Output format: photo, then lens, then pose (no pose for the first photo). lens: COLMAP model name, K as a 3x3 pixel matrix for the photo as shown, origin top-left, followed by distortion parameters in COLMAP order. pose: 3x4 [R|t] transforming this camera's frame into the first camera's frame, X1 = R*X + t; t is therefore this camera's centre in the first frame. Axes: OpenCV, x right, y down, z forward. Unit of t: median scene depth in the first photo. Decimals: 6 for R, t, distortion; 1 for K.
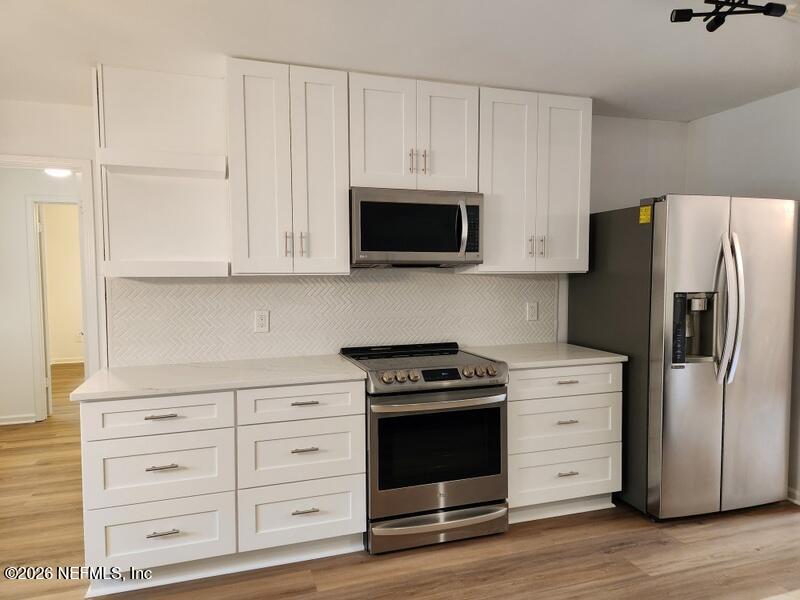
lens RADIAL K [[524.7, 0, 400.0], [0, 524.7, 300.0], [0, 0, 1]] dist [0.179501, -0.000041]
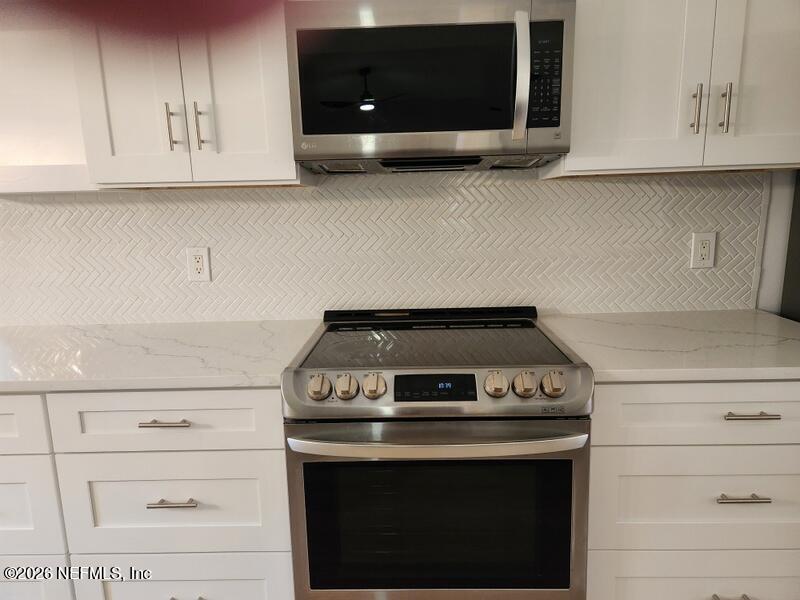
lens RADIAL K [[543.3, 0, 400.0], [0, 543.3, 300.0], [0, 0, 1]] dist [0.069118, -0.000625]
pose [[0.940621, 0.041681, -0.336890, 0.189655], [0.003486, 0.991195, 0.132368, -0.003199], [0.339441, -0.125682, 0.932193, 0.479138]]
